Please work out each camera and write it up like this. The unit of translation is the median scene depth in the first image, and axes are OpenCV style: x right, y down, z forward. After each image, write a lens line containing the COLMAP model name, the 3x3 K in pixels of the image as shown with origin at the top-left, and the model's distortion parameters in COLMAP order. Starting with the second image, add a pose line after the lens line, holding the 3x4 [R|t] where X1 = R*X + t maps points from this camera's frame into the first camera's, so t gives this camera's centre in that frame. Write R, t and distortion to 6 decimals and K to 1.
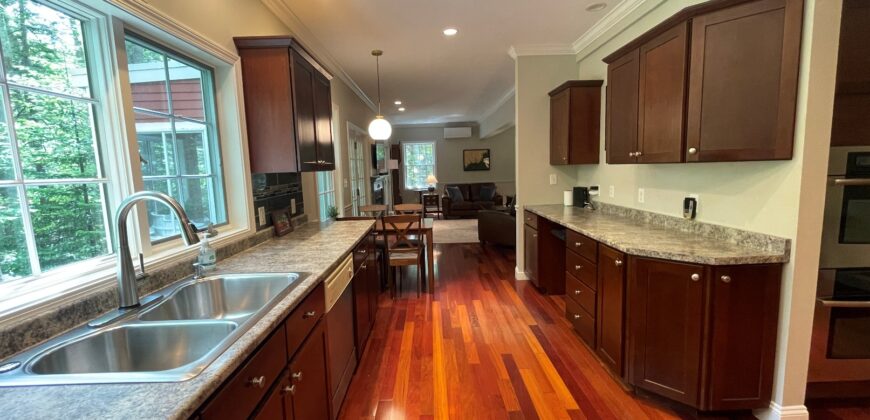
lens RADIAL K [[352.1, 0, 437.5], [0, 352.1, 207.8], [0, 0, 1]] dist [-0.000109, 0.000473]
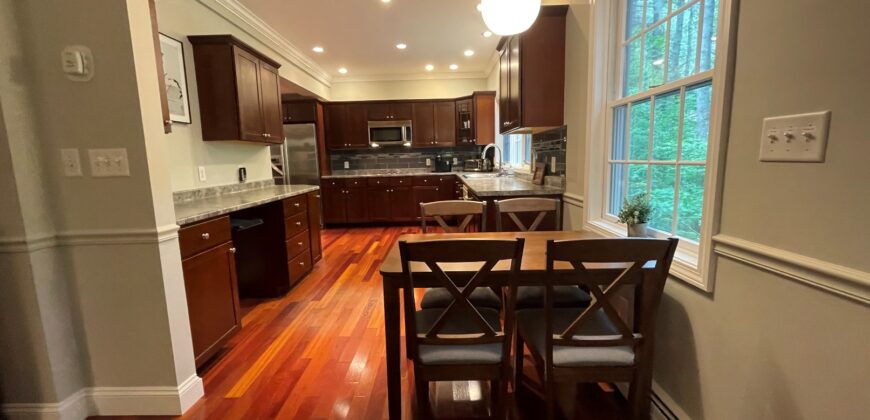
lens RADIAL K [[352.1, 0, 430.4], [0, 352.1, 210.8], [0, 0, 1]] dist [-0.000109, 0.000473]
pose [[-0.997420, 0.051326, 0.050198, -0.109347], [0.062583, 0.964220, 0.257612, -0.139497], [-0.035180, 0.260089, -0.964944, 1.824986]]
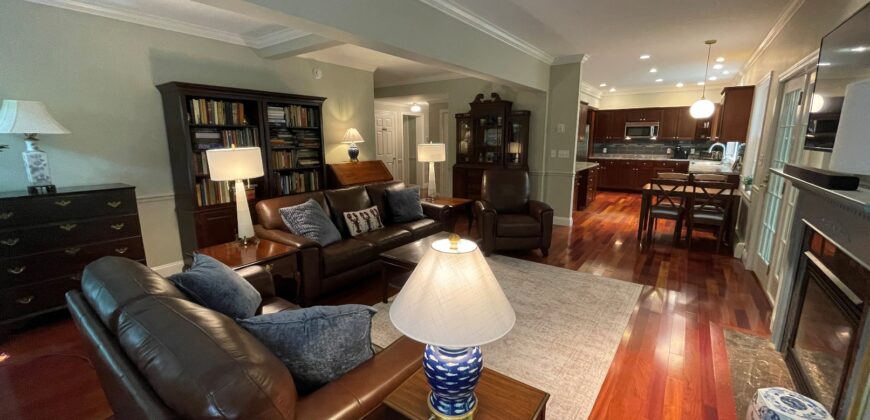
lens RADIAL K [[352.1, 0, 434.8], [0, 352.1, 206.9], [0, 0, 1]] dist [-0.000109, 0.000473]
pose [[-0.801681, -0.082393, 0.592047, -0.221812], [0.095609, 0.960029, 0.263066, -0.397511], [-0.590057, 0.267500, -0.761759, 3.272479]]
